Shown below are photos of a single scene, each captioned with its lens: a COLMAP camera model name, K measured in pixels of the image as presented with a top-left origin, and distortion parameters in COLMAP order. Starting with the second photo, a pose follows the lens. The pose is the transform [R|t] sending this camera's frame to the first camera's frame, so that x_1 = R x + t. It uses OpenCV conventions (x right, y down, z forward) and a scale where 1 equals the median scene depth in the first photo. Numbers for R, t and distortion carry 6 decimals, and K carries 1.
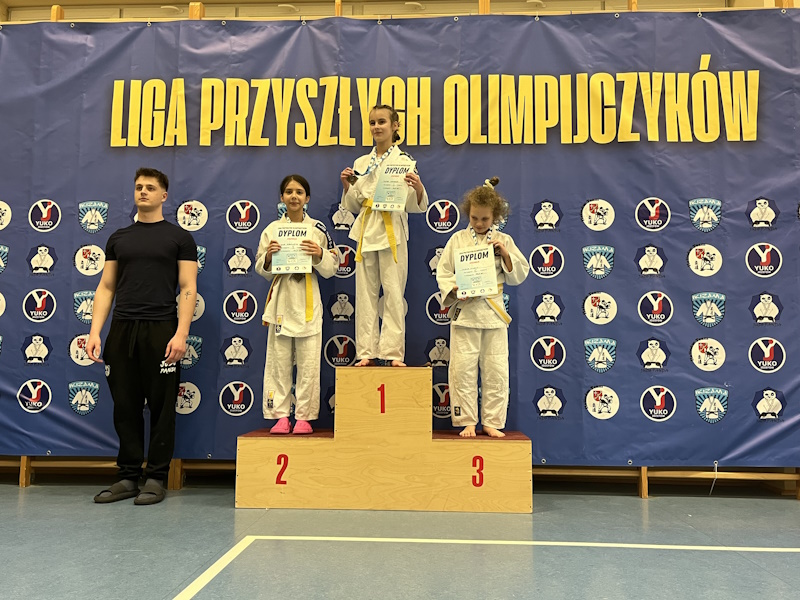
lens RADIAL K [[733.9, 0, 403.6], [0, 733.9, 299.0], [0, 0, 1]] dist [0.016175, -0.004975]
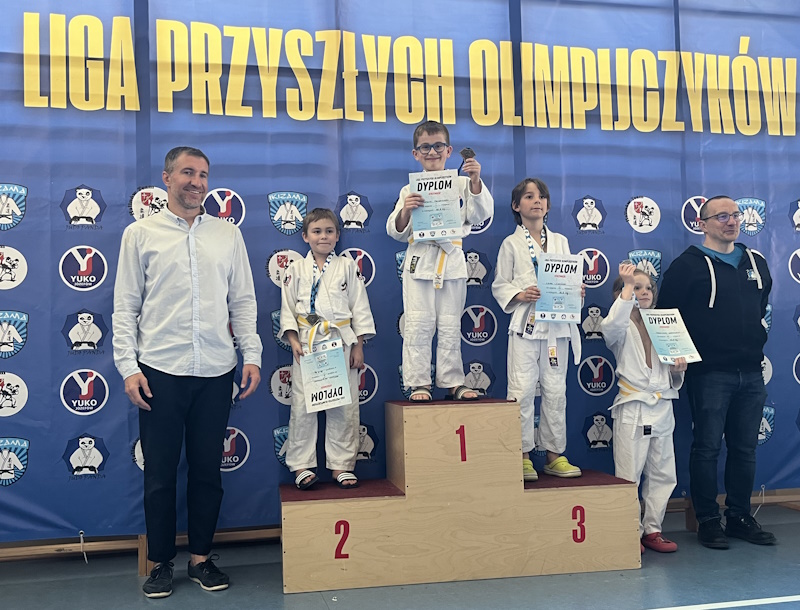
lens RADIAL K [[839.6, 0, 389.1], [0, 839.6, 323.9], [0, 0, 1]] dist [0.016223, -0.006037]
pose [[0.960583, -0.021987, 0.277124, -0.304433], [0.009042, 0.998811, 0.047903, -0.035465], [-0.277848, -0.043509, 0.959639, 0.118416]]
